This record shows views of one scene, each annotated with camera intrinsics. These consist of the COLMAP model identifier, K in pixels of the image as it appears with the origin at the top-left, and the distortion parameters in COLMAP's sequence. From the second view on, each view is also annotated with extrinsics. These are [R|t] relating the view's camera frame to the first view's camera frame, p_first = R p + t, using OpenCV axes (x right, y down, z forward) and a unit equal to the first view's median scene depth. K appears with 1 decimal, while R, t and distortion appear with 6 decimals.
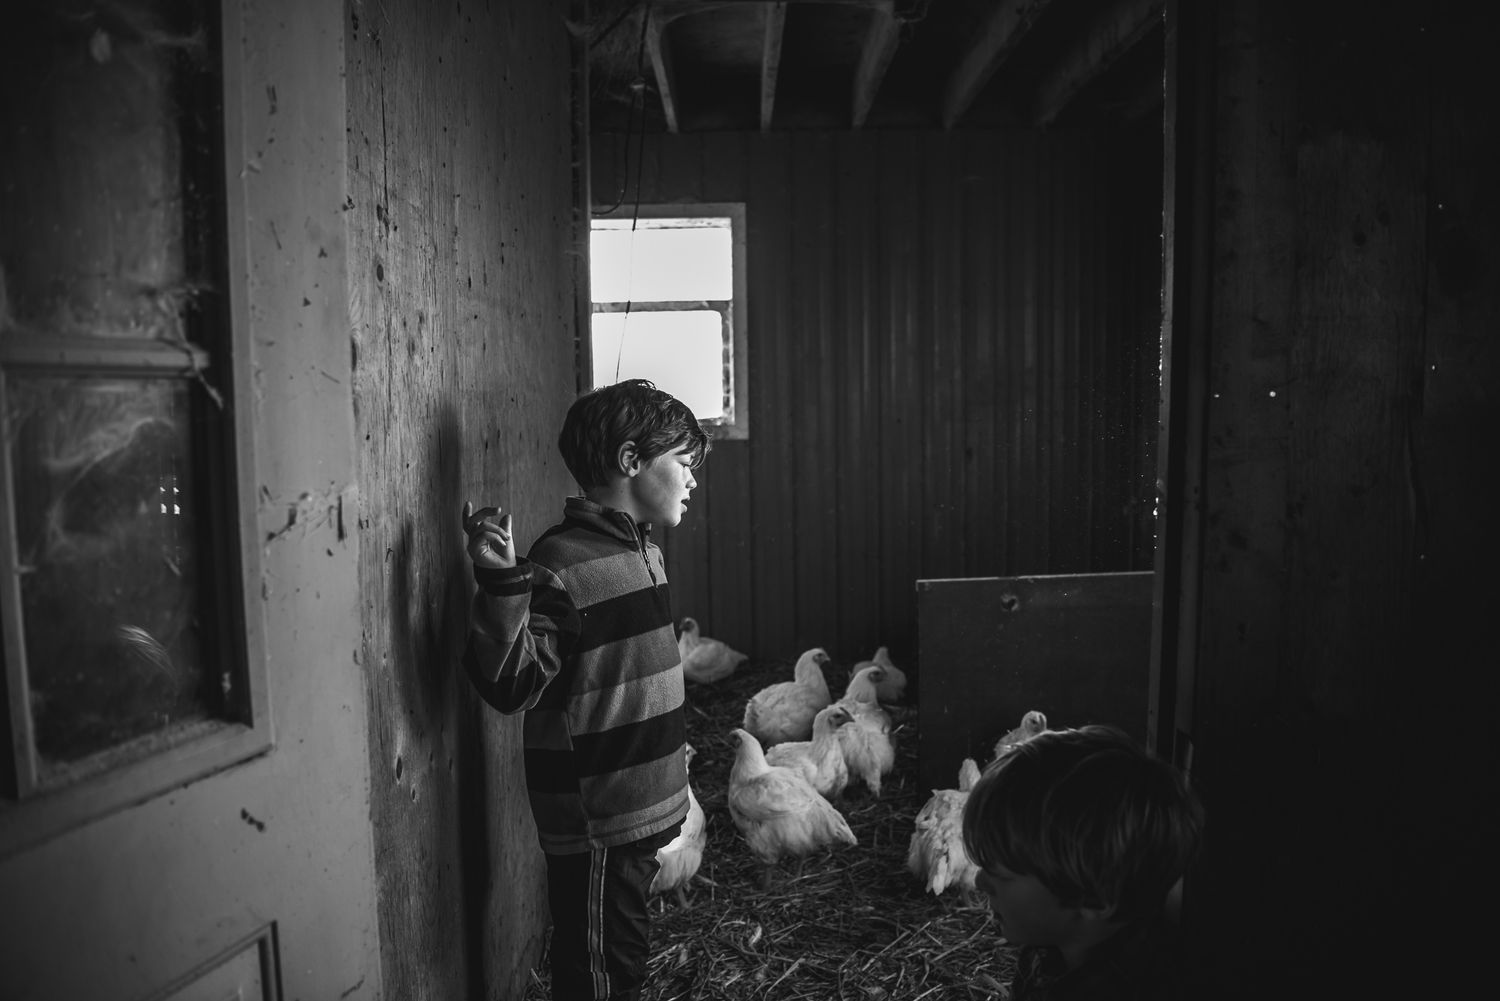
lens RADIAL K [[1225.8, 0, 750.0], [0, 1225.8, 500.5], [0, 0, 1]] dist [-0.104937, 0.109838]
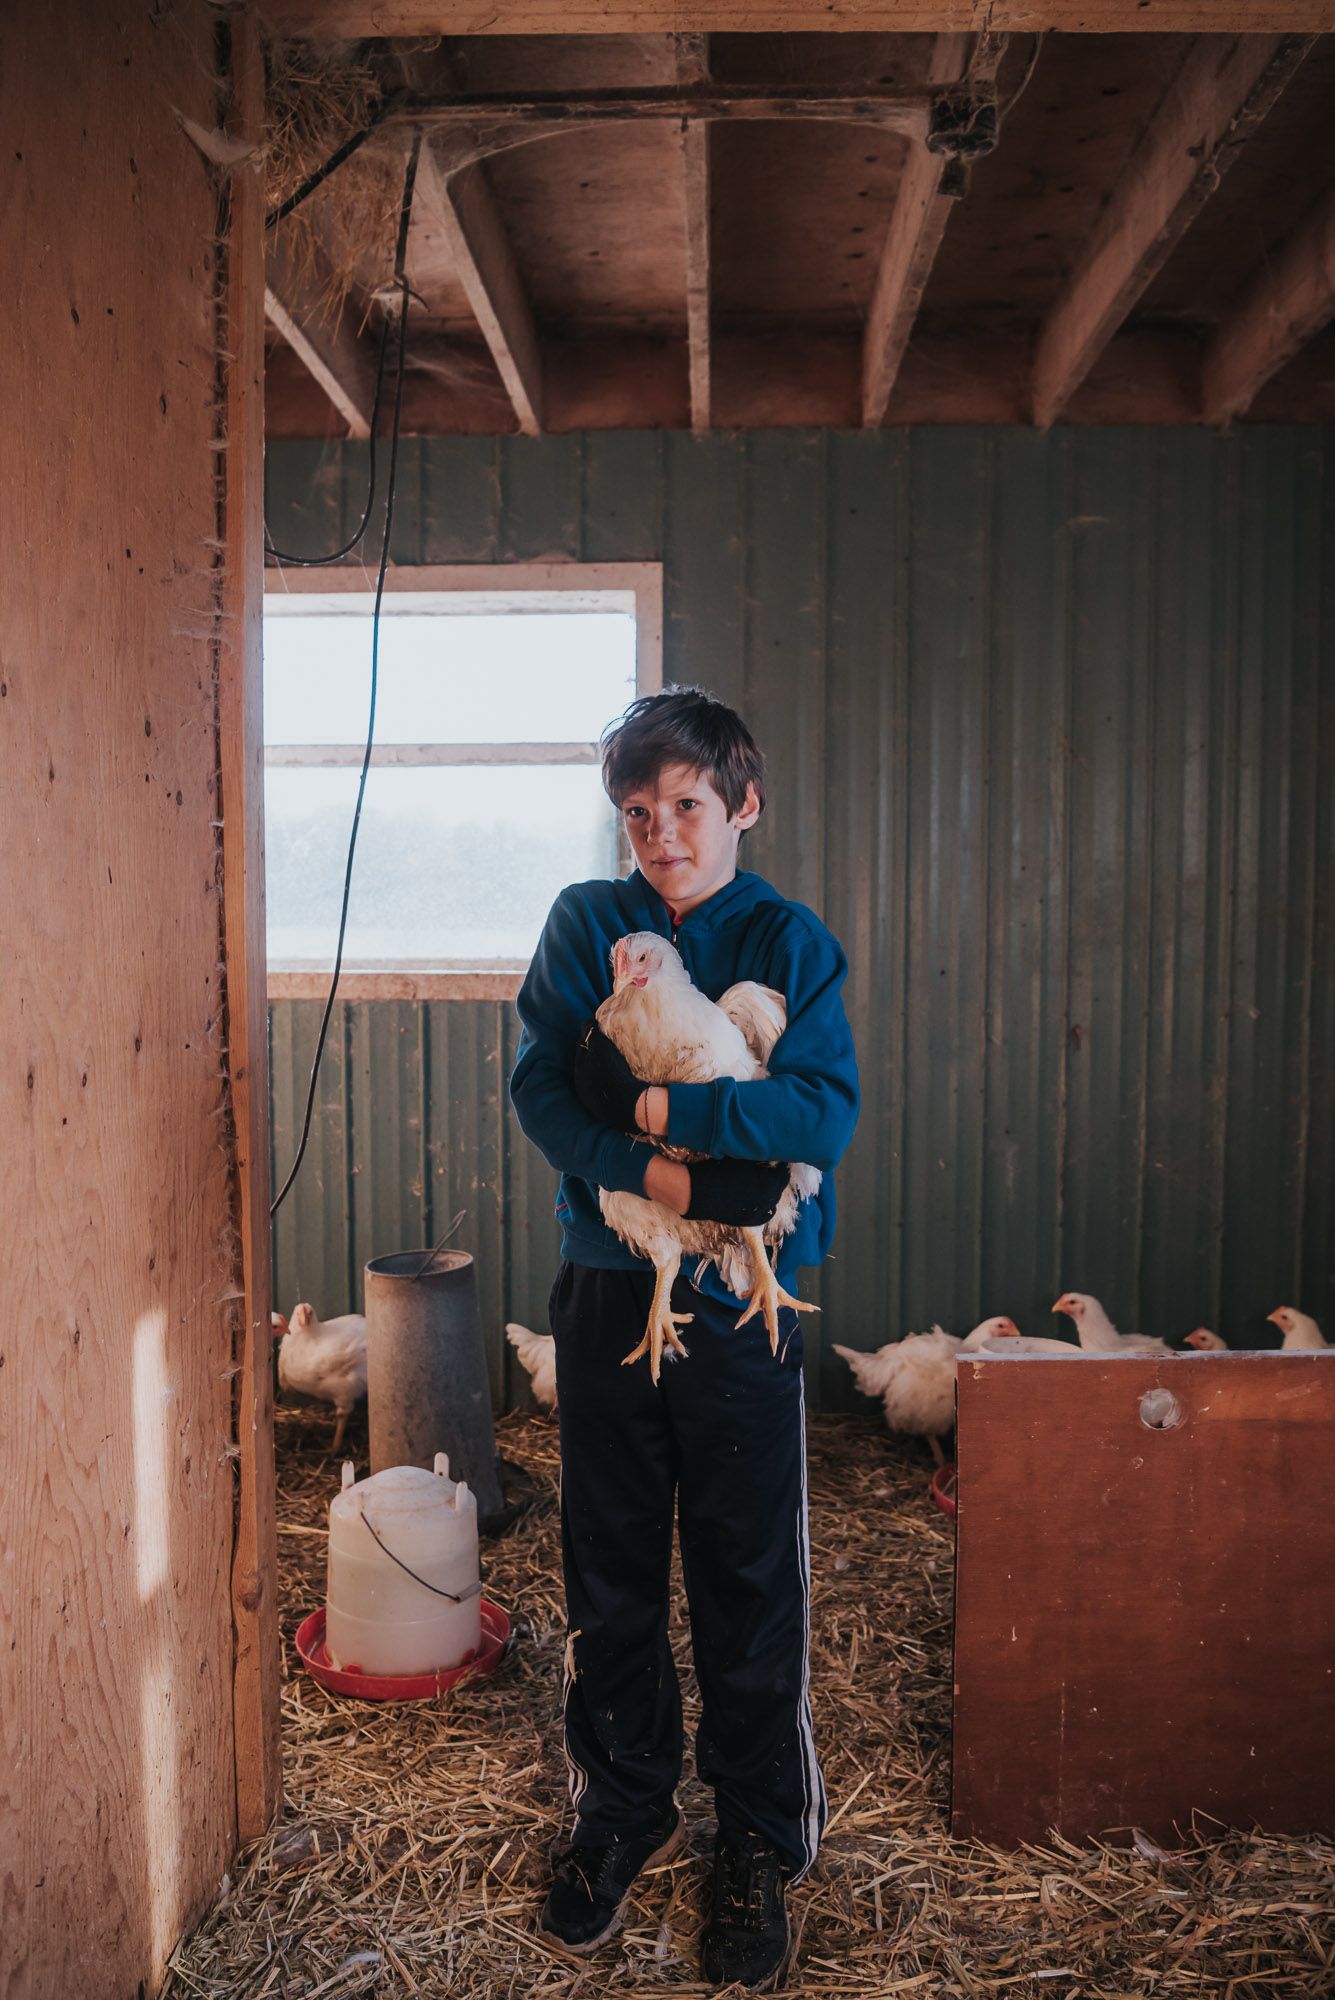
lens RADIAL K [[1634.5, 0, 667.5], [0, 1634.5, 1000.0], [0, 0, 1]] dist [-0.104937, 0.109838]
pose [[0.997678, 0.018235, -0.065628, 0.049286], [-0.018824, 0.999788, -0.008373, -0.045425], [0.065461, 0.009589, 0.997809, 0.286772]]
